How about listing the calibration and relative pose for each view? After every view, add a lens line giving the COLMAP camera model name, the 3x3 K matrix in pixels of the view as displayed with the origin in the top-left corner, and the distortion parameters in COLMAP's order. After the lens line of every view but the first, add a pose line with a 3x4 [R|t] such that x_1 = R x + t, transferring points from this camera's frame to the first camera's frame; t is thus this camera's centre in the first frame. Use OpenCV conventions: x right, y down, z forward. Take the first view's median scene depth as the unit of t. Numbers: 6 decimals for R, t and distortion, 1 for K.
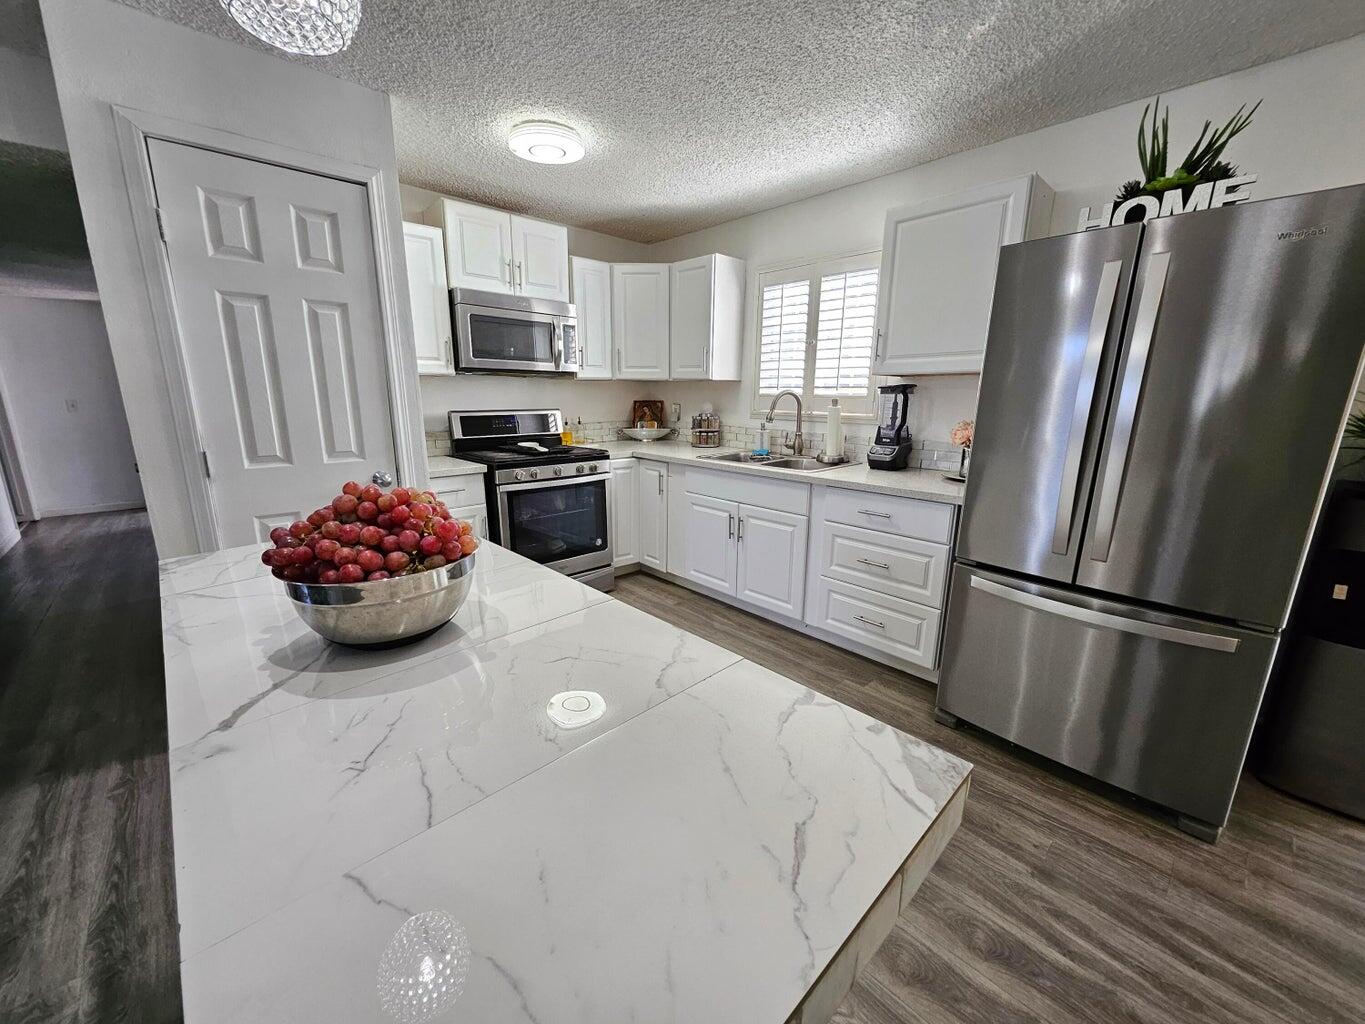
lens RADIAL K [[536.6, 0, 670.2], [0, 536.6, 515.2], [0, 0, 1]] dist [0.000093, -0.001249]
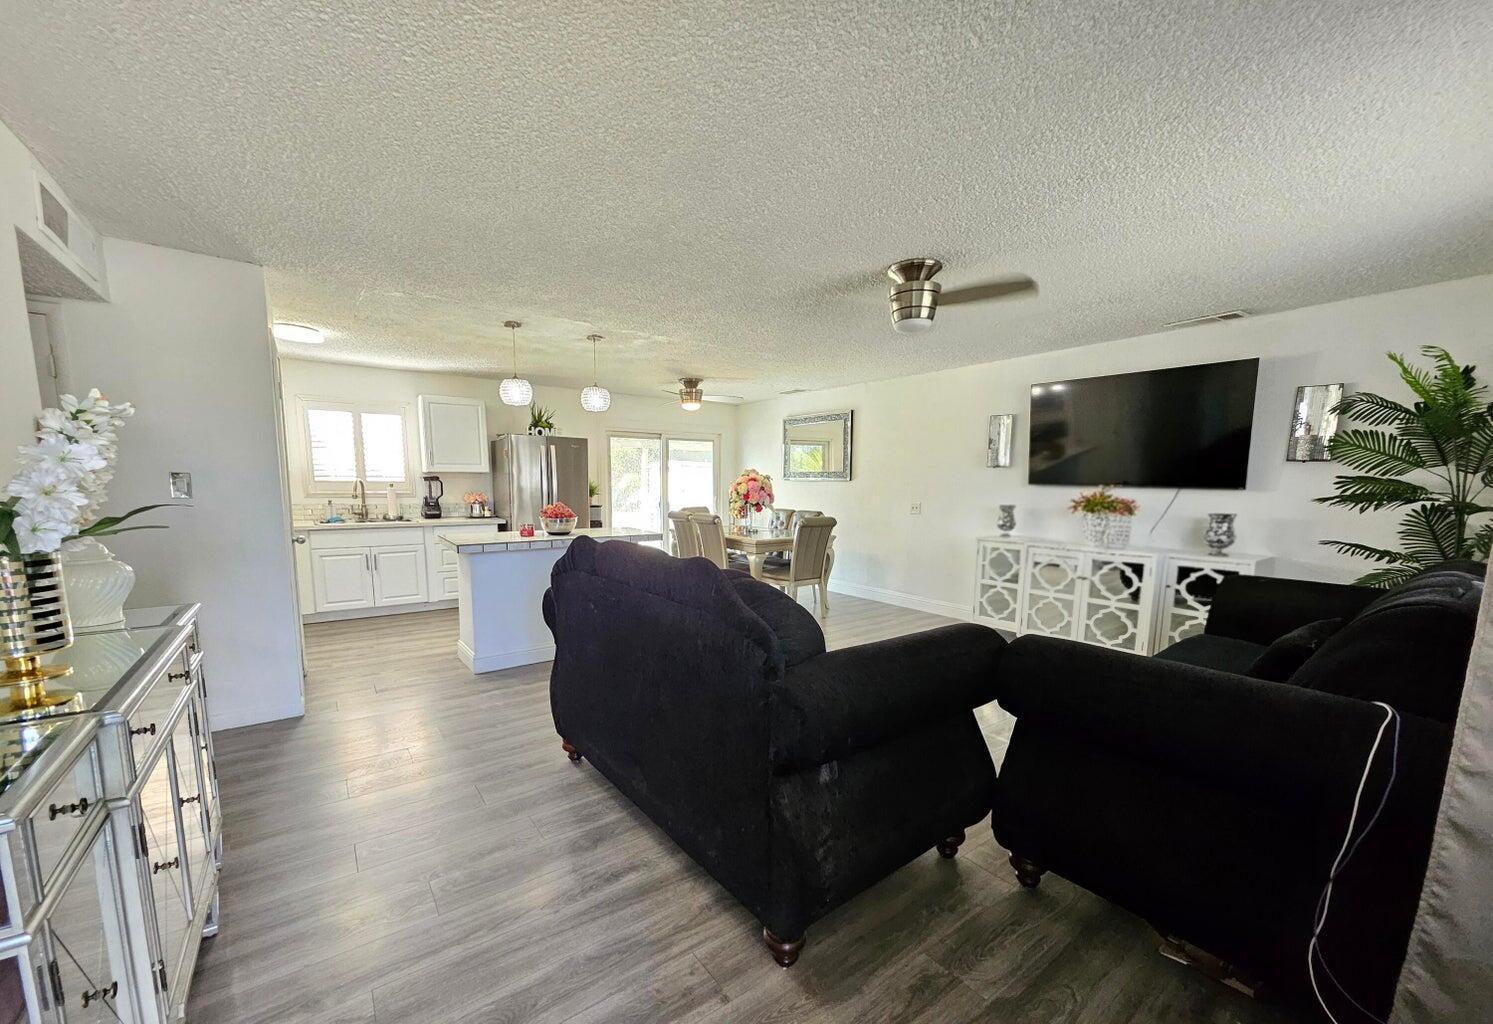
lens RADIAL K [[578.0, 0, 739.7], [0, 578.0, 565.1], [0, 0, 1]] dist [-0.003945, -0.000095]
pose [[0.104658, -0.150269, 0.983090, -1.495814], [0.211170, 0.969335, 0.125685, 0.047589], [-0.971830, 0.194445, 0.133181, -0.318894]]
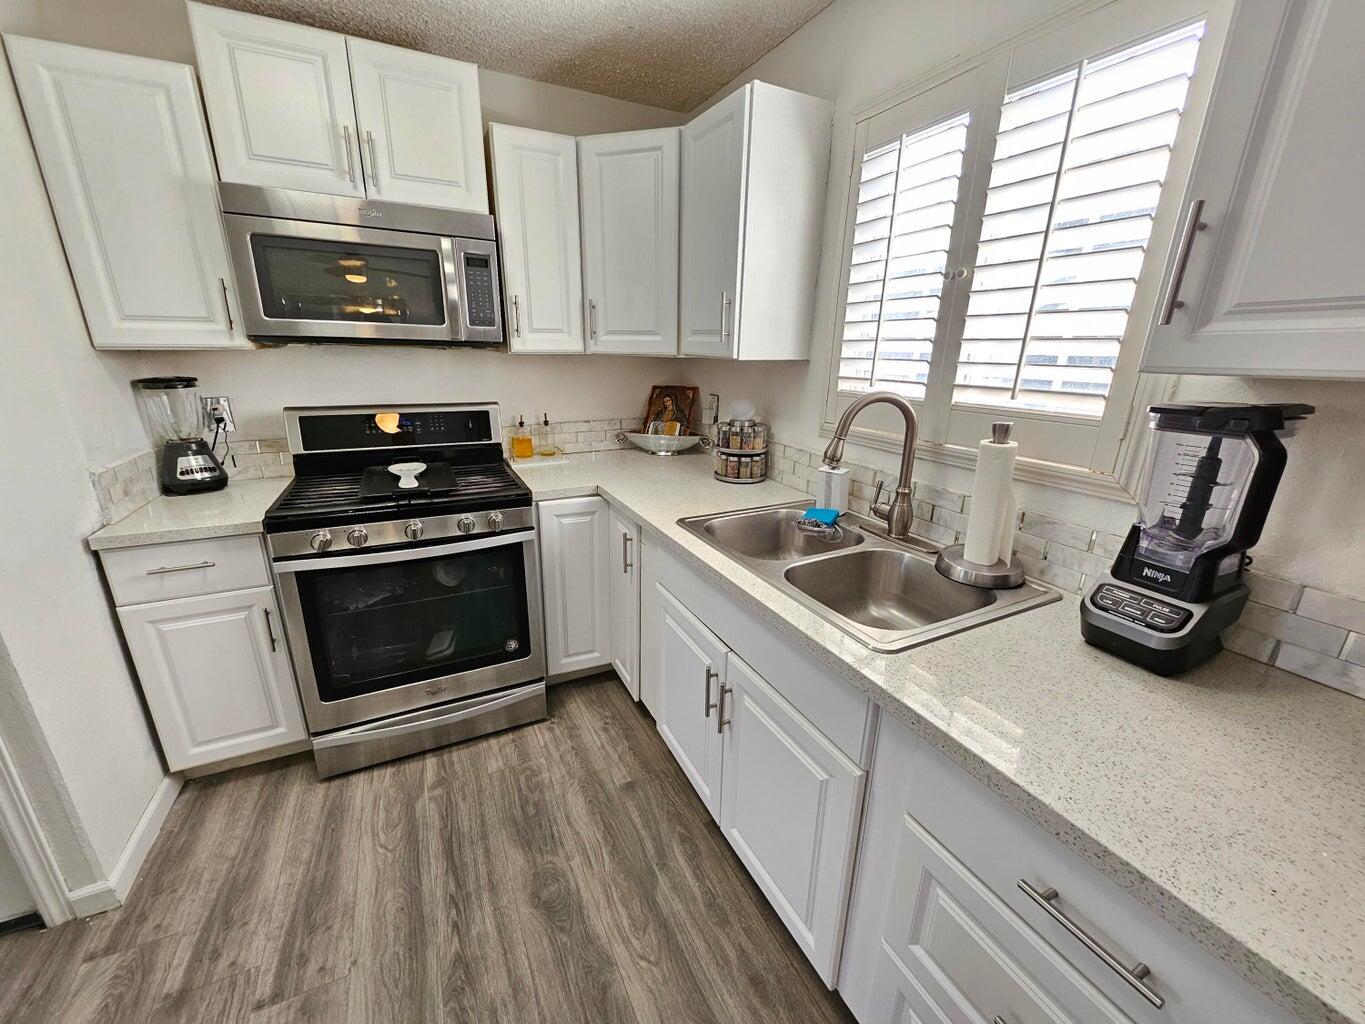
lens RADIAL K [[536.6, 0, 668.1], [0, 536.6, 519.9], [0, 0, 1]] dist [0.000093, -0.001249]
pose [[0.958584, 0.096402, -0.268001, 0.189854], [-0.075032, 0.993211, 0.088891, -0.166186], [0.274750, -0.065101, 0.959309, 0.568606]]
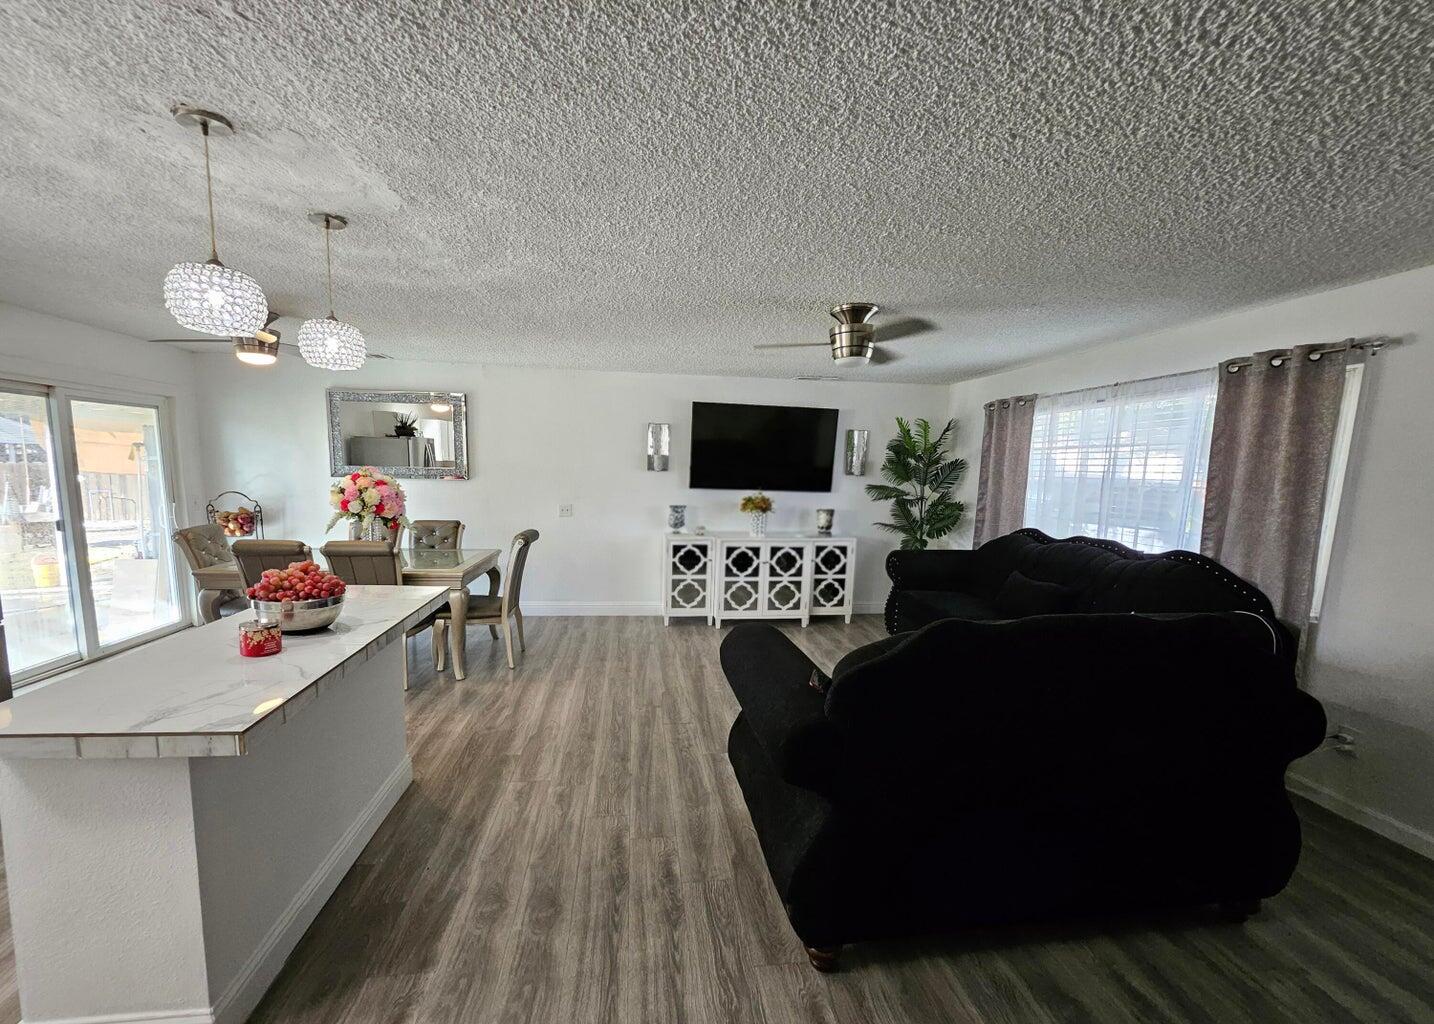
lens RADIAL K [[559.5, 0, 706.1], [0, 559.5, 533.5], [0, 0, 1]] dist [-0.001493, -0.000560]
pose [[-0.817357, -0.095833, 0.568105, -0.861672], [0.094763, 0.950276, 0.296639, -0.186318], [-0.568285, 0.296296, -0.767634, 0.470947]]
